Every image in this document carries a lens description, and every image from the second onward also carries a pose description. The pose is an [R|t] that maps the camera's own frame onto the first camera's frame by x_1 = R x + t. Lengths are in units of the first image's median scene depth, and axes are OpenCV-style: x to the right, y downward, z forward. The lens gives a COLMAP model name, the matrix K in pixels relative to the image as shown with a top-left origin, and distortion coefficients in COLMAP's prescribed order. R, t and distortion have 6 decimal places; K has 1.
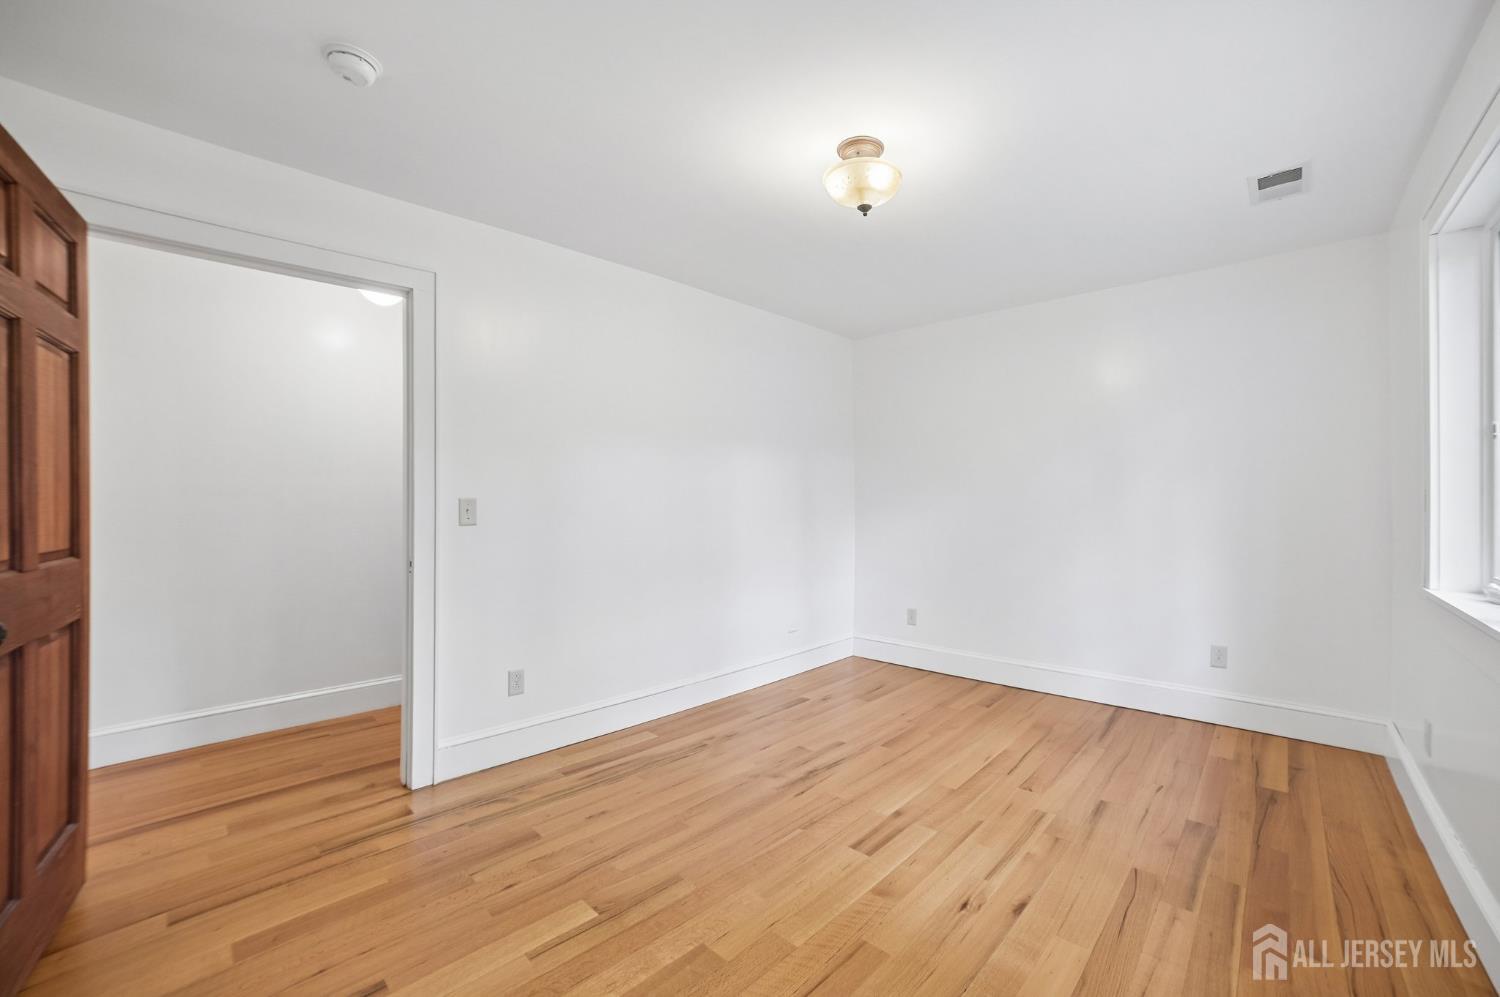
lens RADIAL K [[596.9, 0, 744.9], [0, 596.9, 497.2], [0, 0, 1]] dist [-0.089314, 0.029163]
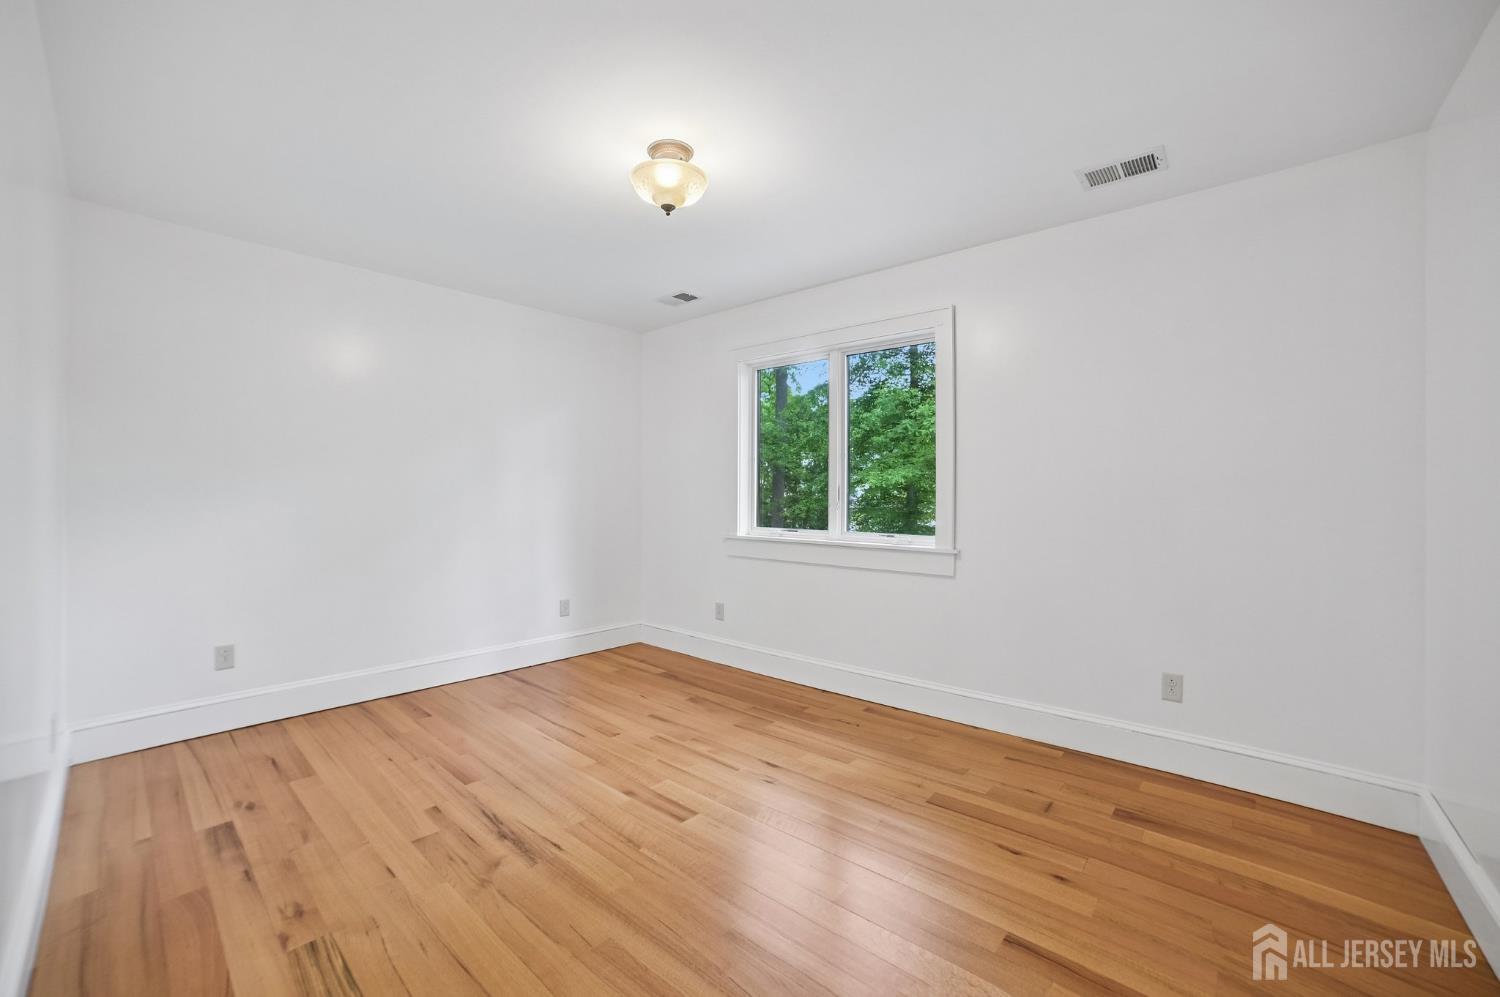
lens RADIAL K [[599.4, 0, 764.9], [0, 599.4, 490.6], [0, 0, 1]] dist [-0.101269, 0.030980]
pose [[-0.048500, 0.002840, 0.998819, -0.620661], [-0.013837, 0.999898, -0.003515, 0.003746], [-0.998727, -0.013991, -0.048455, 0.641904]]
